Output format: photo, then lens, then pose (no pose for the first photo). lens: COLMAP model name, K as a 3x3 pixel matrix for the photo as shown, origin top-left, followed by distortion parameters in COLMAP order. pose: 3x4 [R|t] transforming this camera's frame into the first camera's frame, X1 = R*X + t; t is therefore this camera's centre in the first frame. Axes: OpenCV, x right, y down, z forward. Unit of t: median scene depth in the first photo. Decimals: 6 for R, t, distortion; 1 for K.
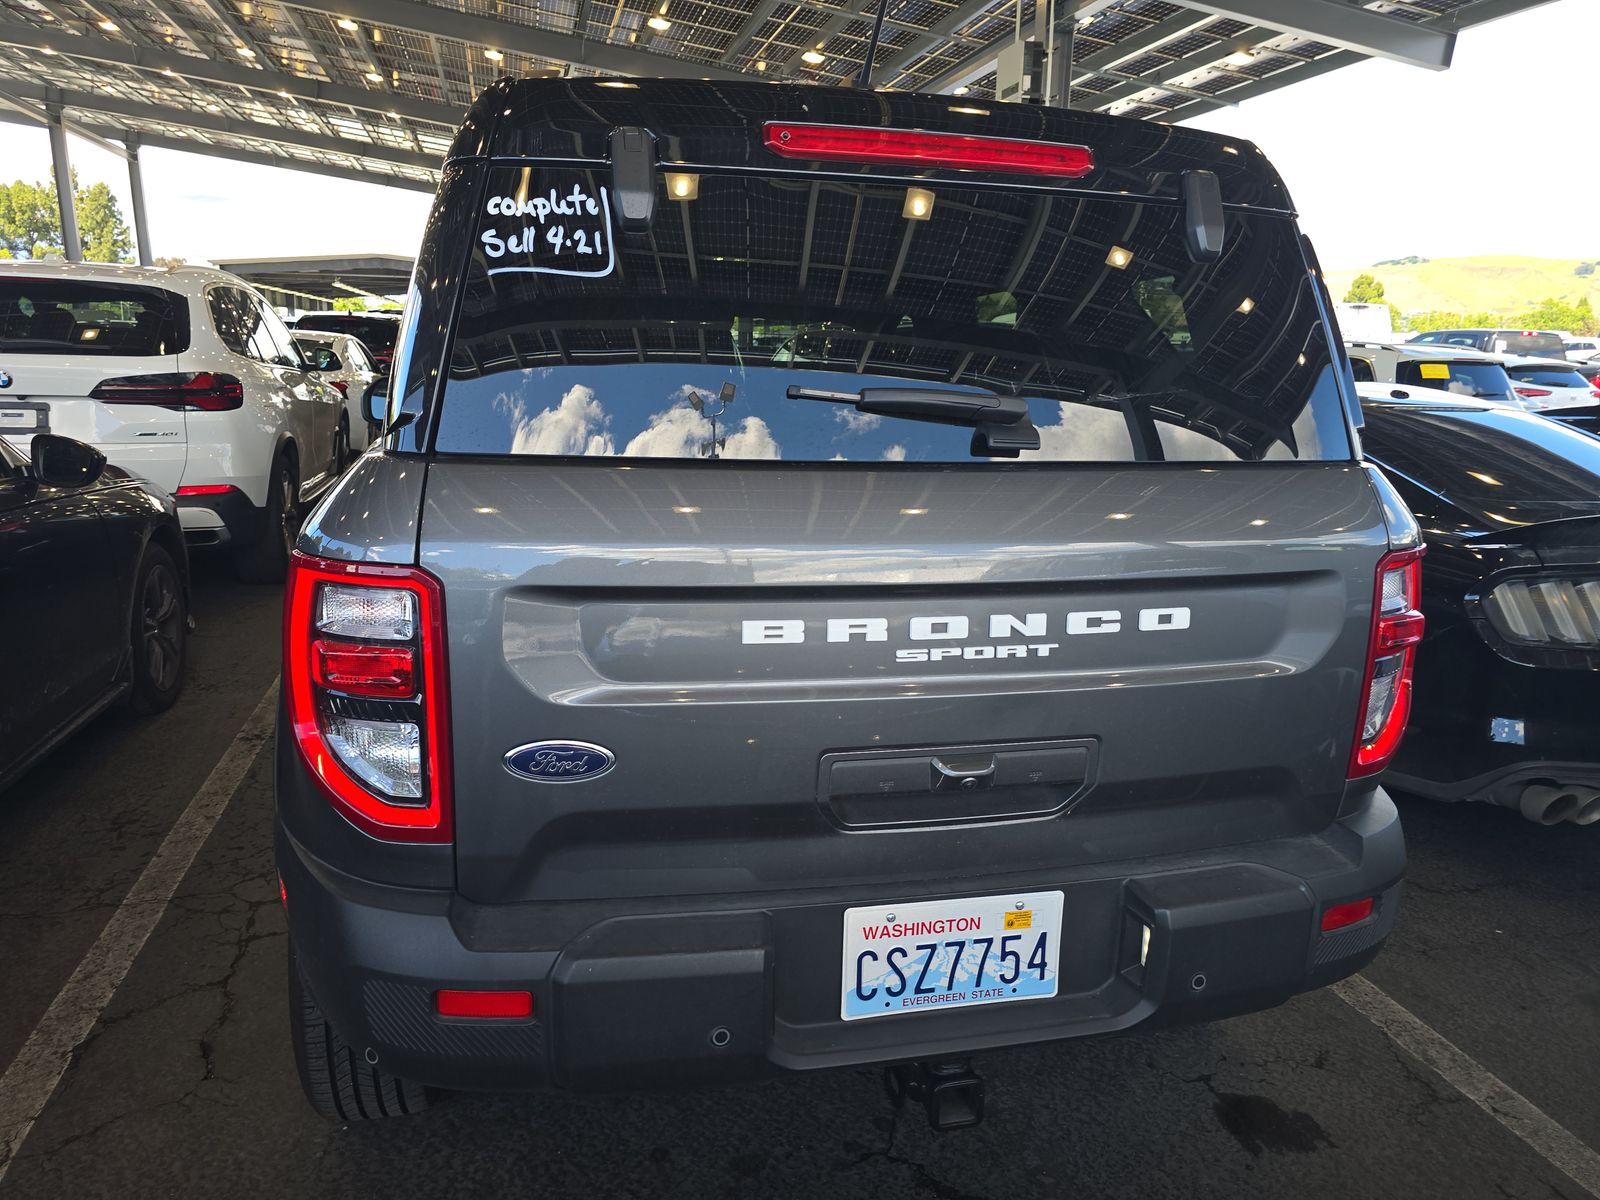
lens RADIAL K [[1115.7, 0, 792.8], [0, 1115.7, 595.3], [0, 0, 1]] dist [0.047177, -0.049354]
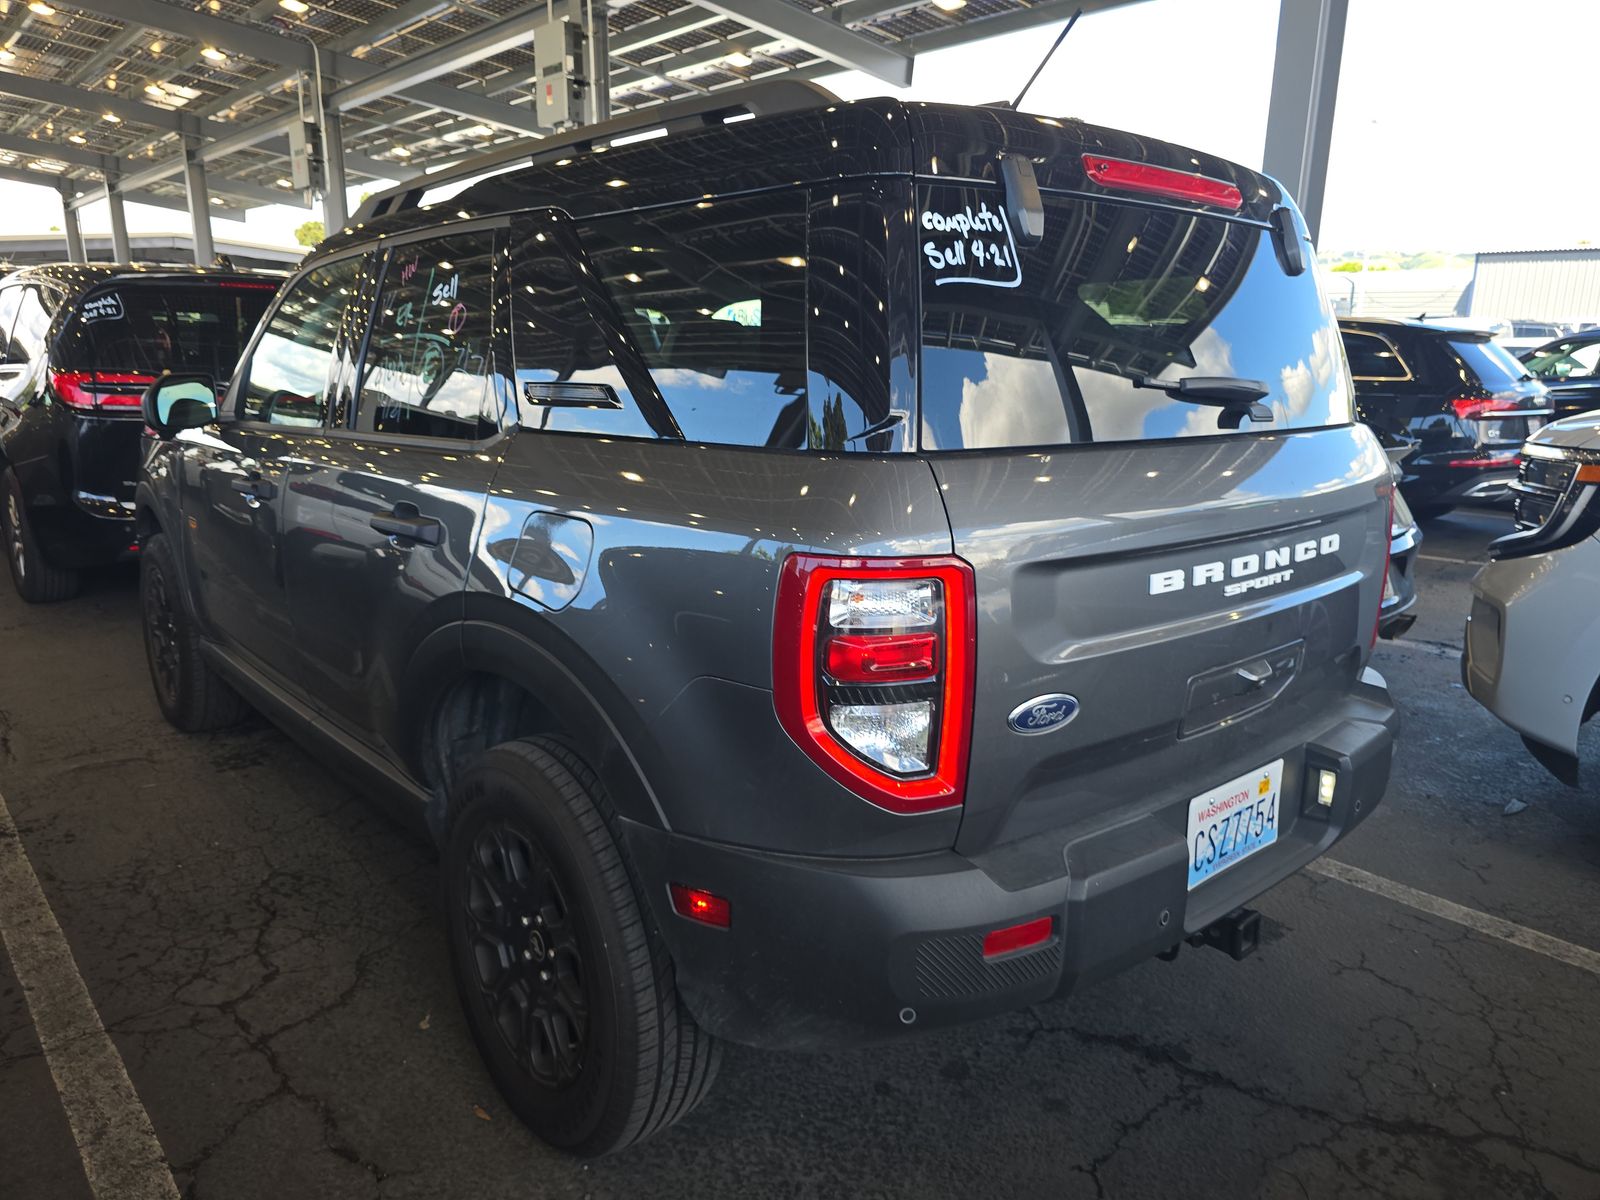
lens RADIAL K [[1120.1, 0, 798.7], [0, 1120.1, 602.3], [0, 0, 1]] dist [0.051476, -0.051379]
pose [[0.884095, -0.116861, 0.452460, -0.867401], [0.106124, 0.993138, 0.049144, -0.044573], [-0.455098, 0.004569, 0.890429, 0.085114]]
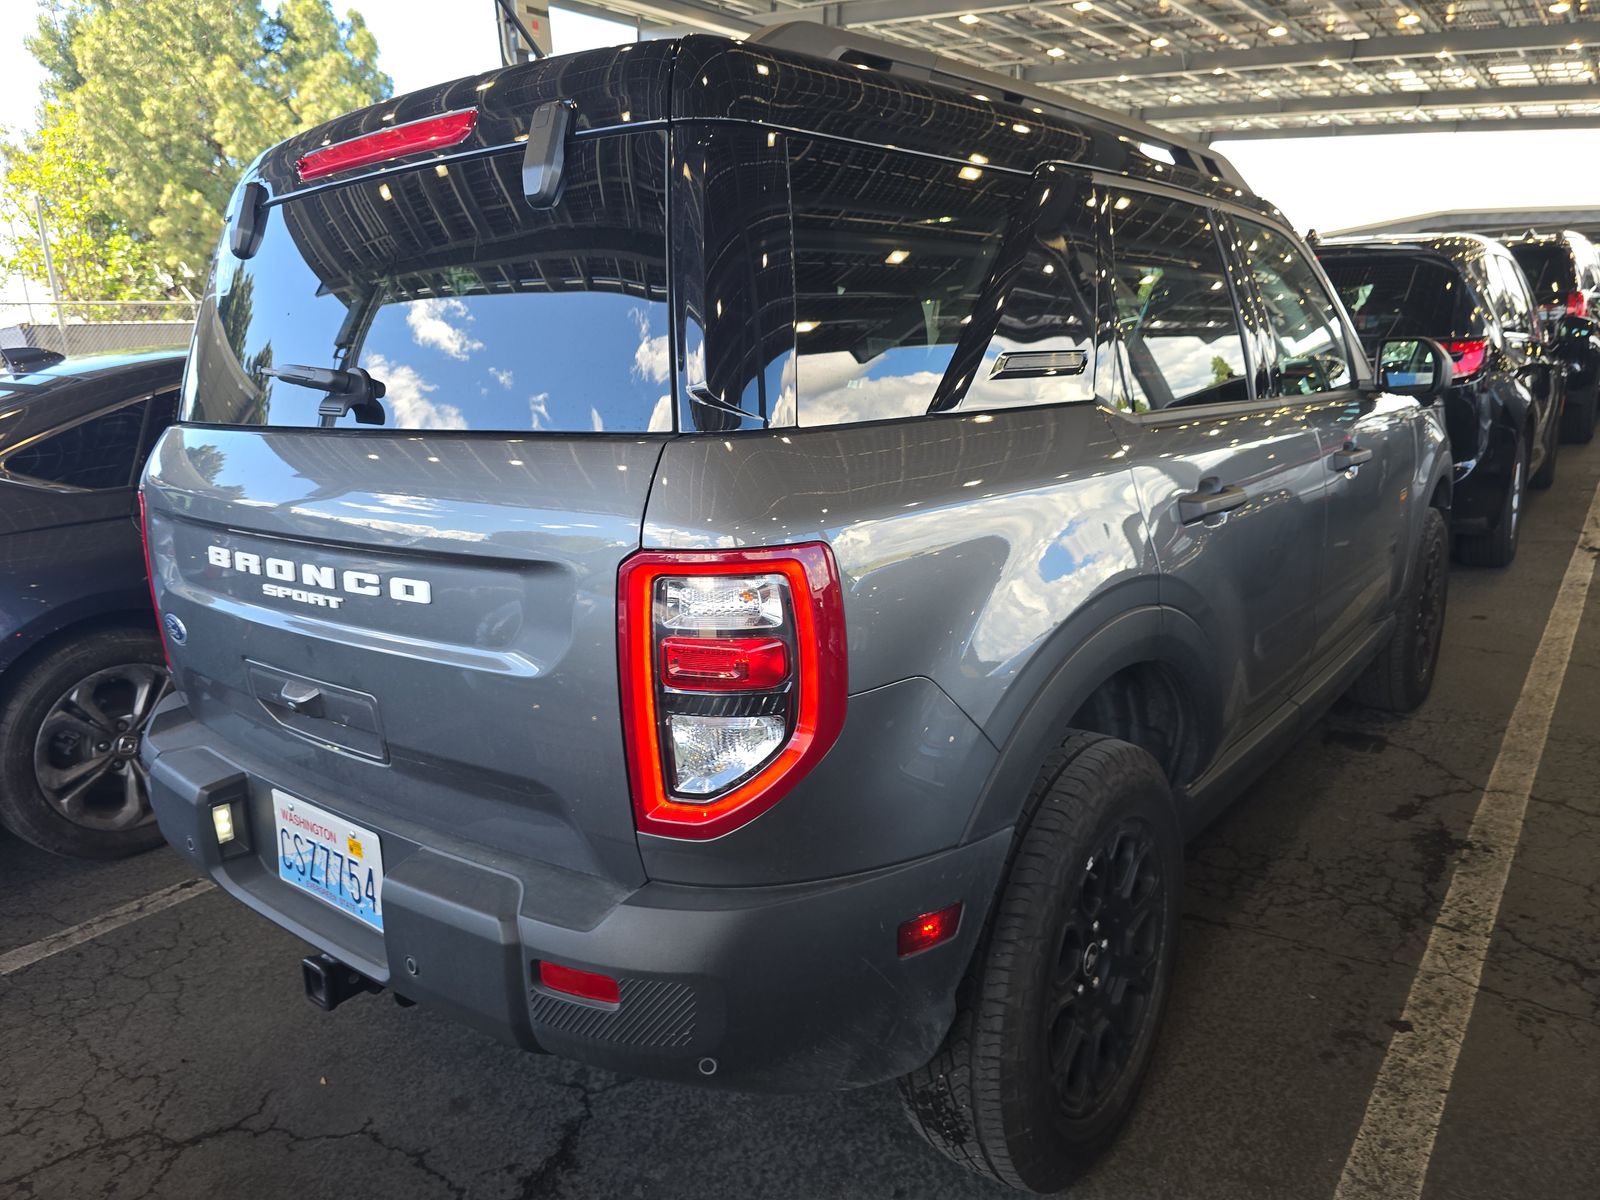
lens RADIAL K [[1120.1, 0, 798.7], [0, 1120.1, 602.3], [0, 0, 1]] dist [0.051476, -0.051379]
pose [[0.607398, 0.124866, -0.784522, 1.341036], [-0.108050, 0.991377, 0.074134, -0.080005], [0.787015, 0.039739, 0.615653, 0.671588]]
